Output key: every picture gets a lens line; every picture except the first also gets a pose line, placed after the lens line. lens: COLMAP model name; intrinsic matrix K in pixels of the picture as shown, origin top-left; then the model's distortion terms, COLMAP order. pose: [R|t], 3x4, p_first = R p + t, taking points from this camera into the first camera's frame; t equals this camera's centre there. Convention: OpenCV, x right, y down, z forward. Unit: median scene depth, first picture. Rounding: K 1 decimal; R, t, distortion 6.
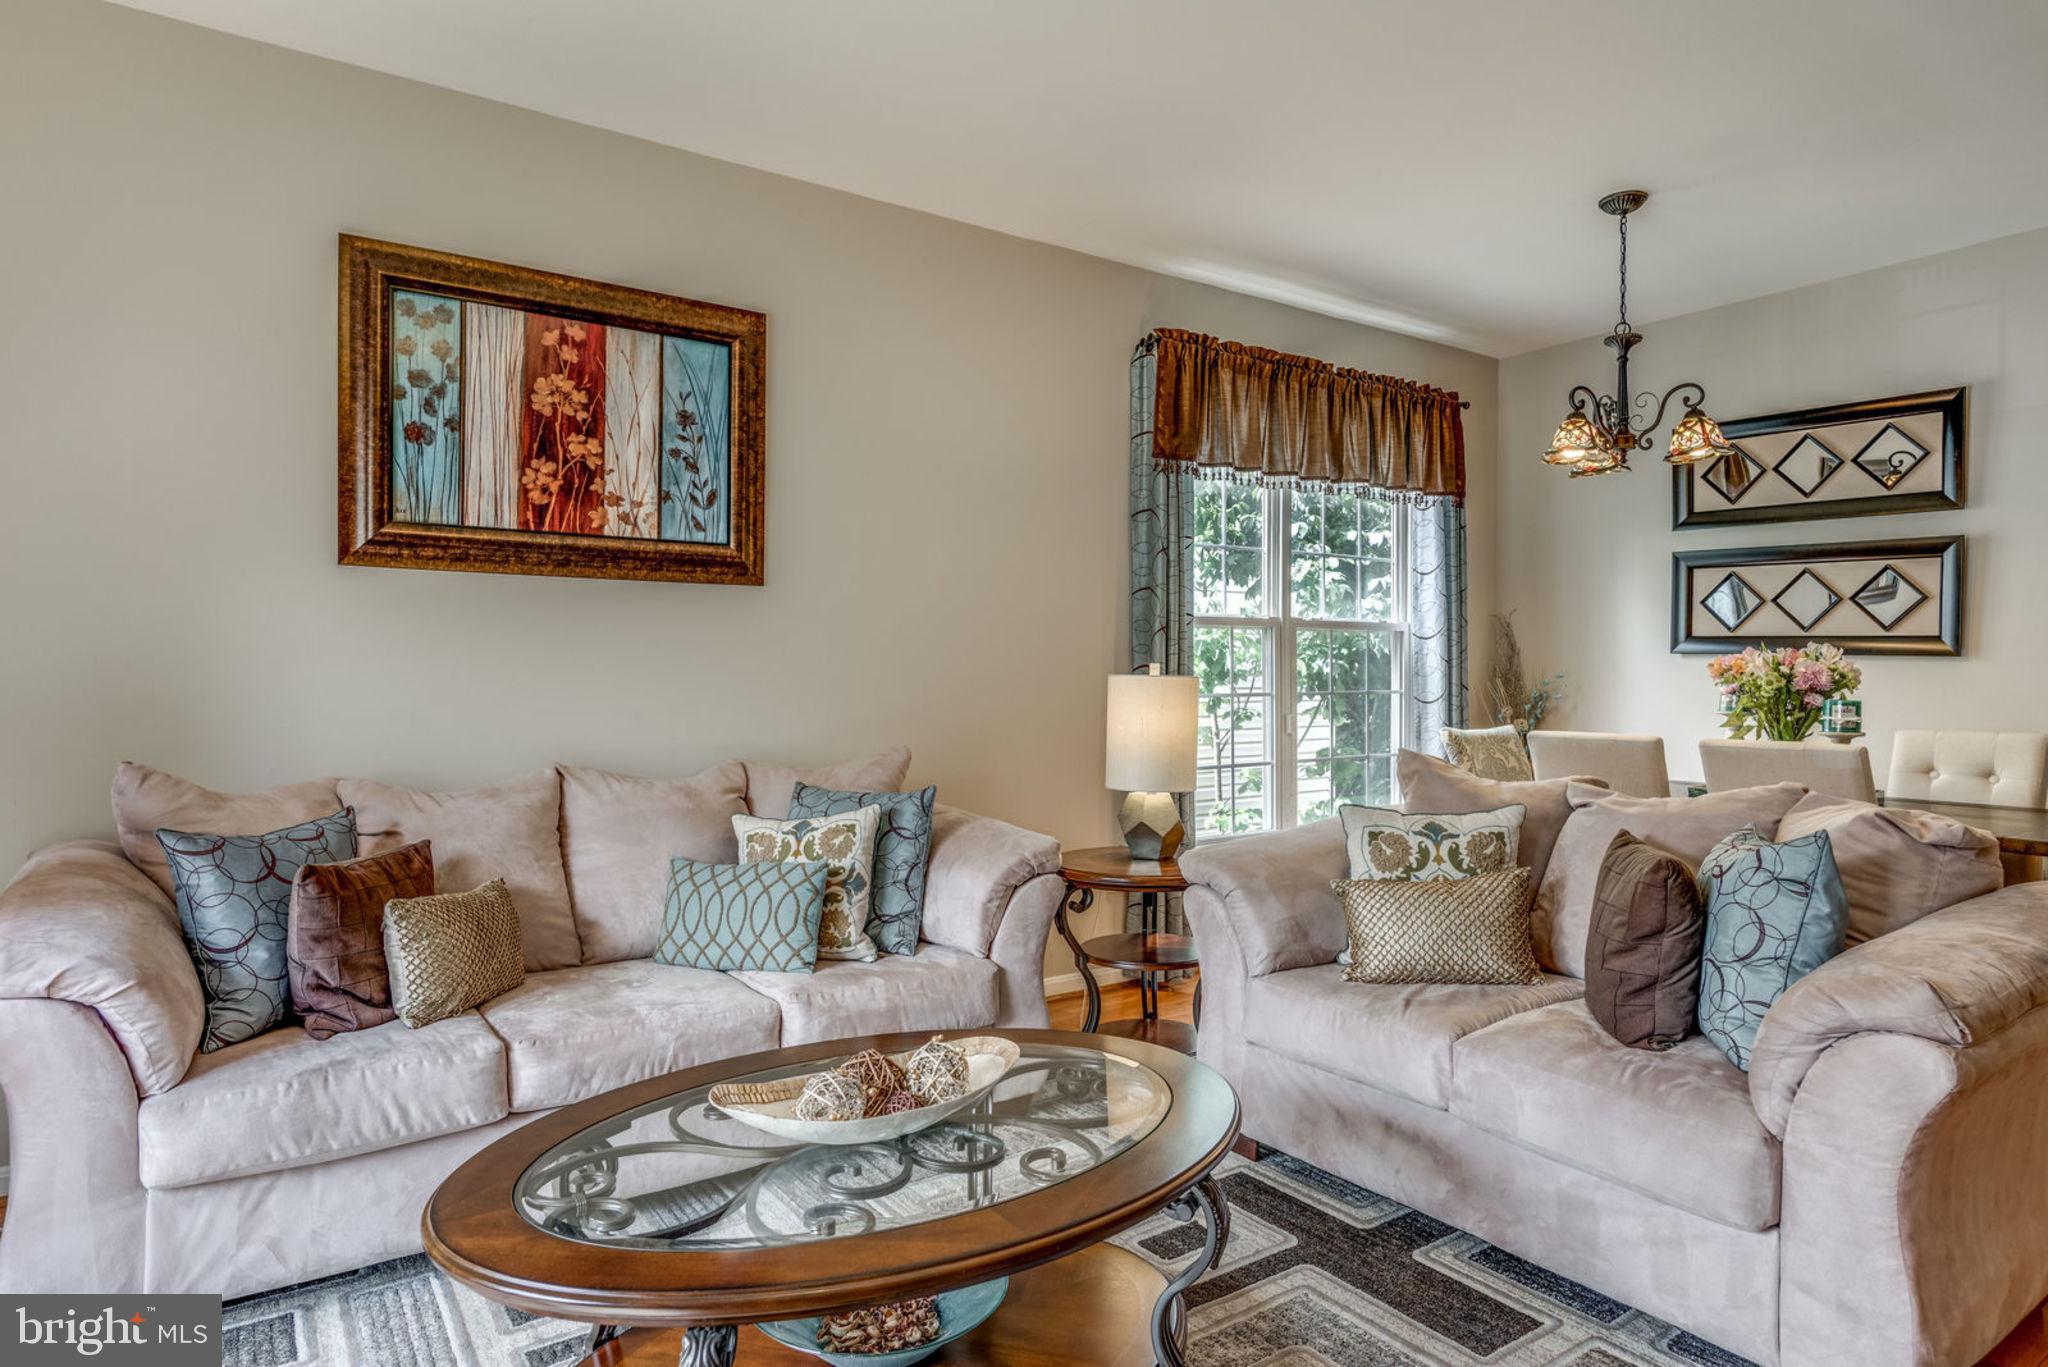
lens RADIAL K [[1180.5, 0, 1028.9], [0, 1180.5, 687.4], [0, 0, 1]] dist [-0.009104, 0.005244]
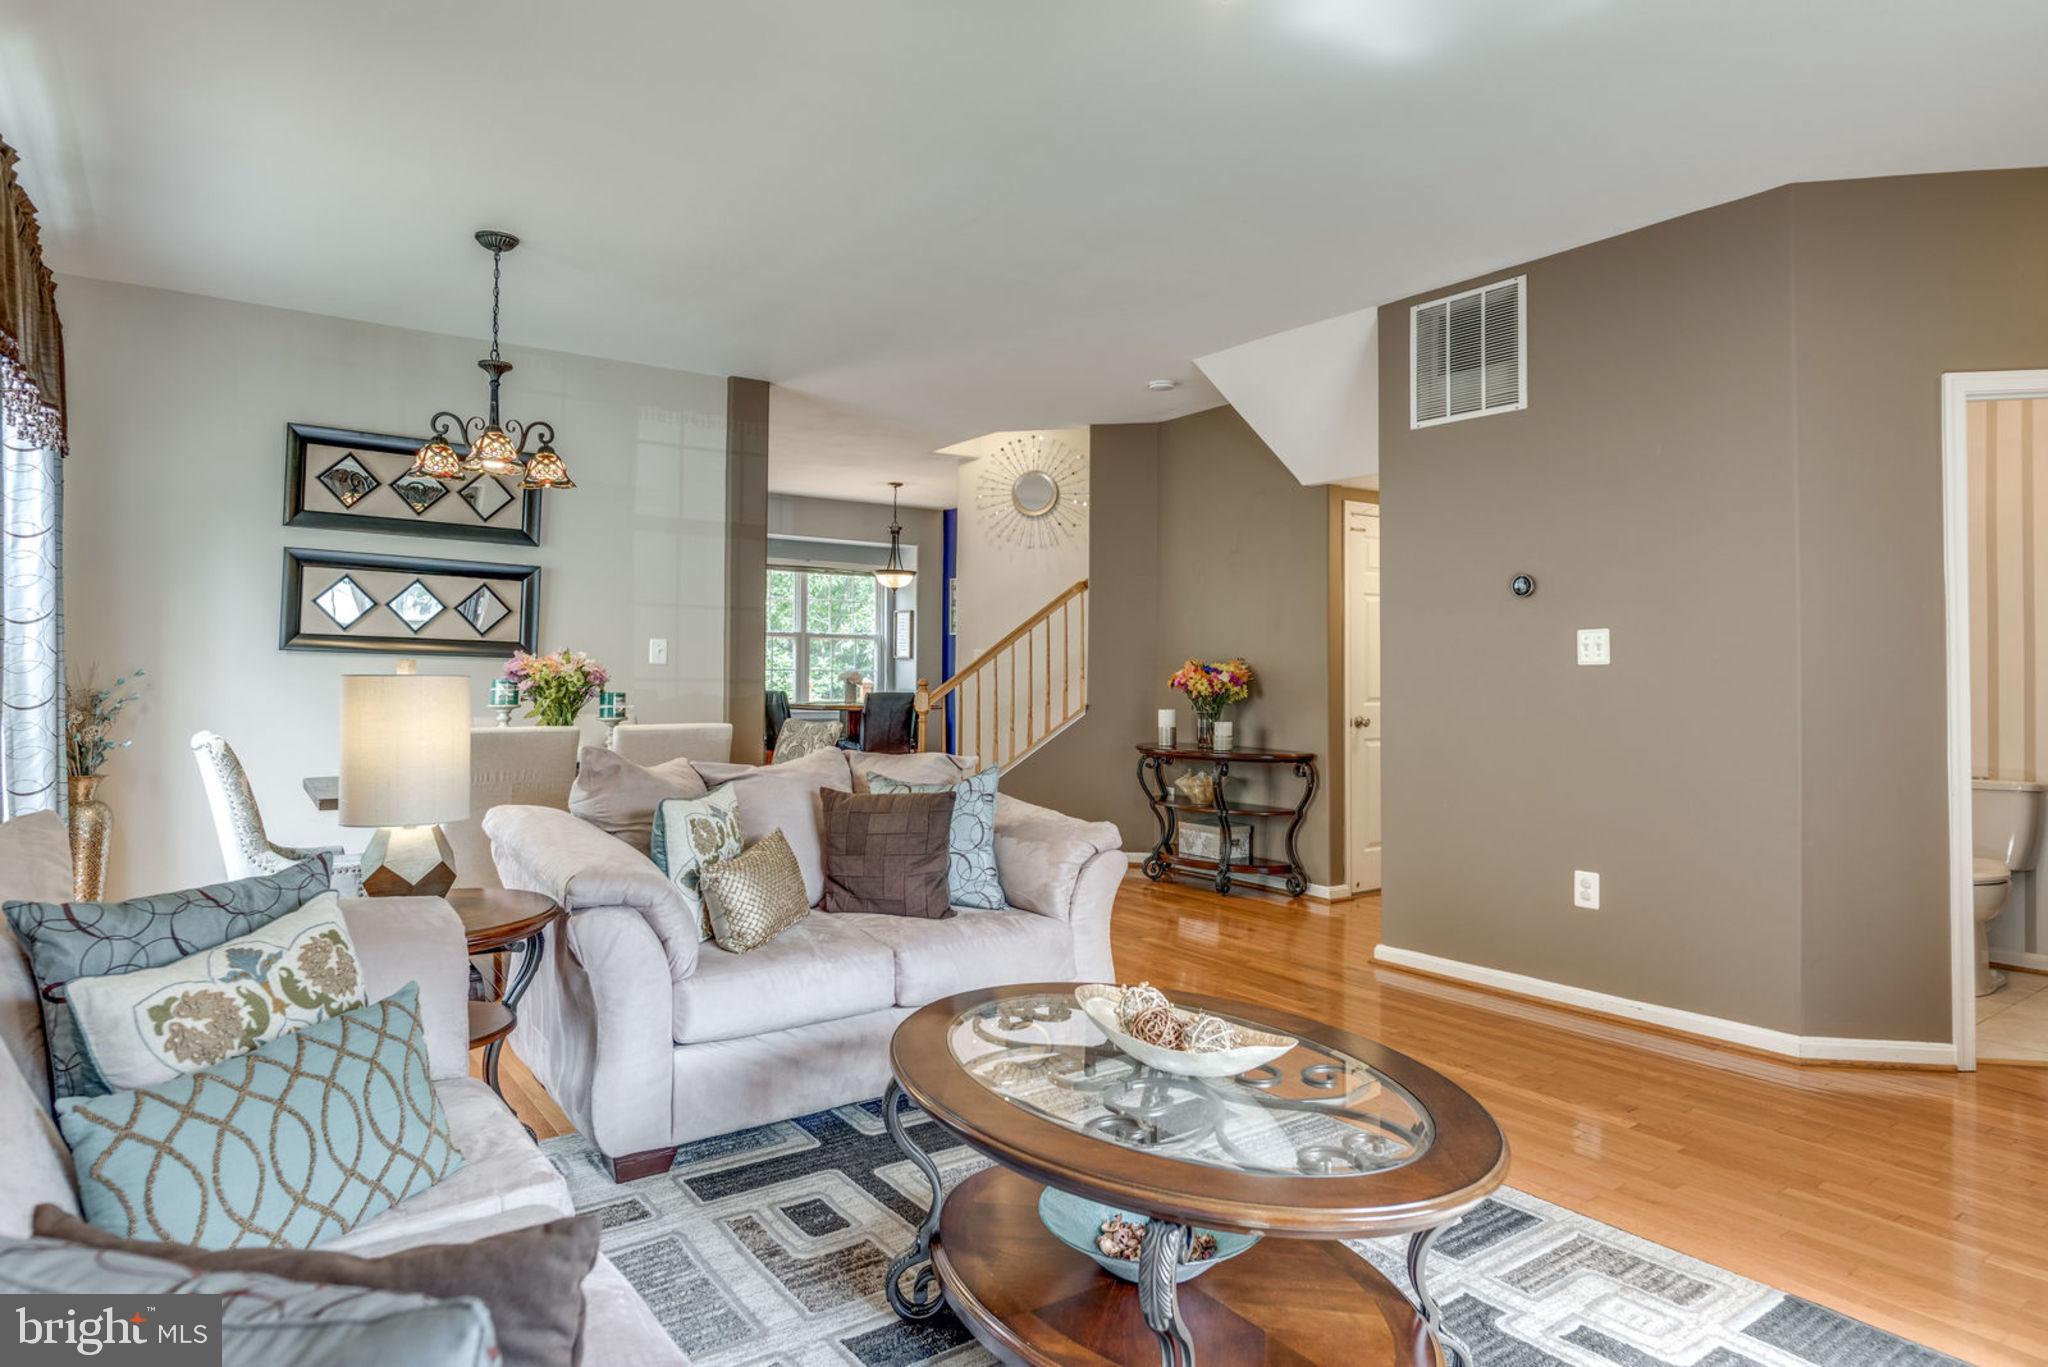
lens RADIAL K [[1180.5, 0, 1045.7], [0, 1180.5, 670.4], [0, 0, 1]] dist [-0.009104, 0.005244]
pose [[-0.031327, 0.005351, 0.999495, -0.743006], [0.004007, 0.999978, -0.005228, -0.008086], [-0.999501, 0.003842, -0.031348, 0.663207]]
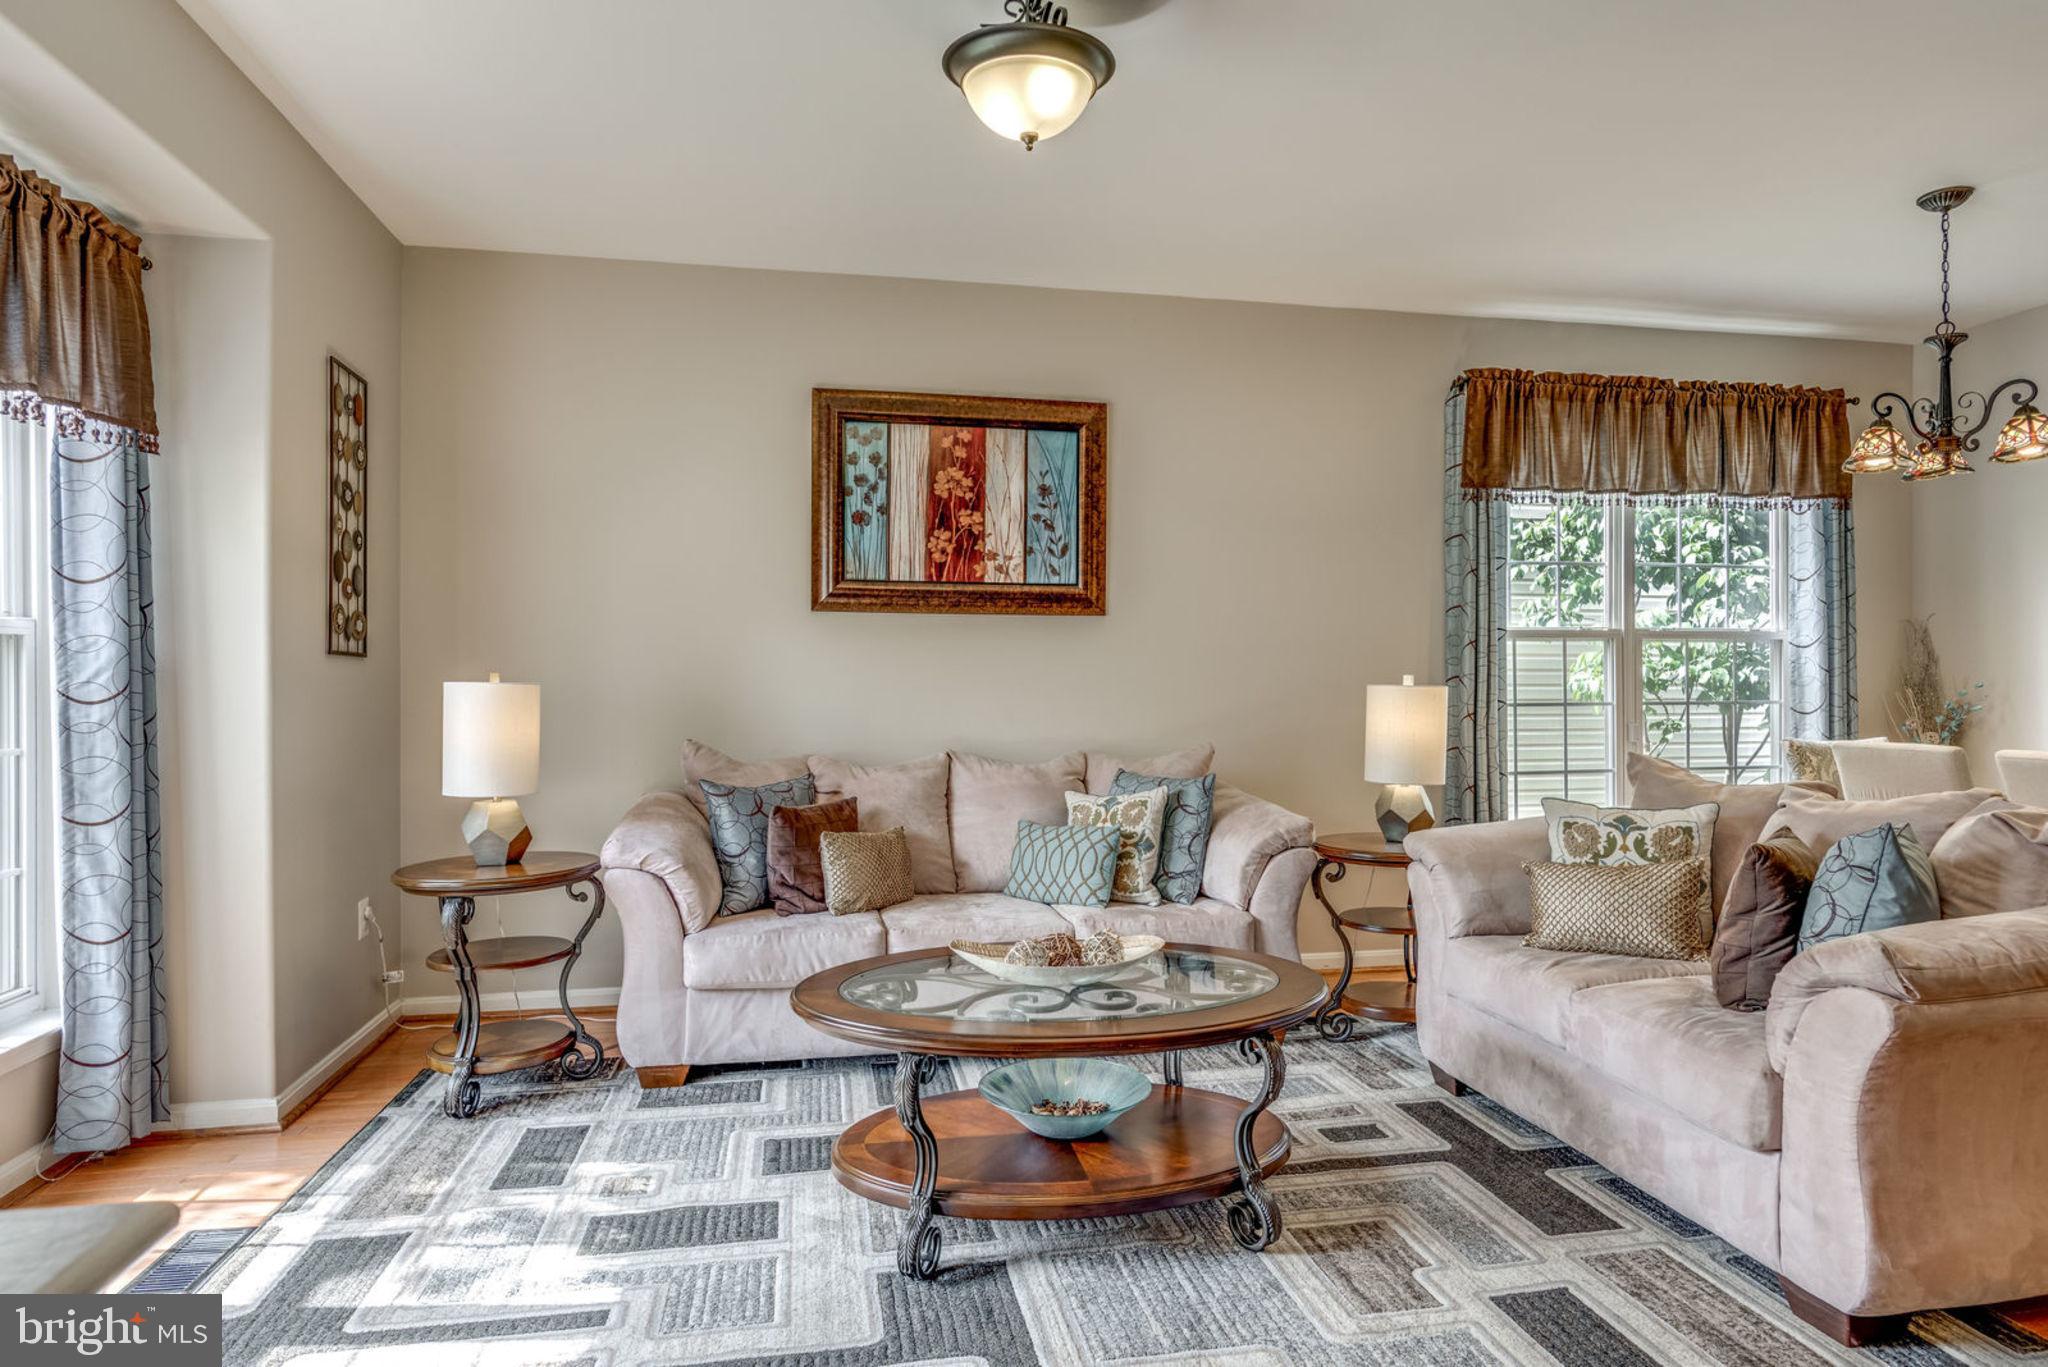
lens RADIAL K [[1180.5, 0, 1033.0], [0, 1180.5, 686.9], [0, 0, 1]] dist [-0.009104, 0.005244]
pose [[0.914831, -0.000453, -0.403837, 0.260435], [-0.003318, 0.999957, -0.008638, 0.002954], [0.403824, 0.009242, 0.914790, -0.237702]]
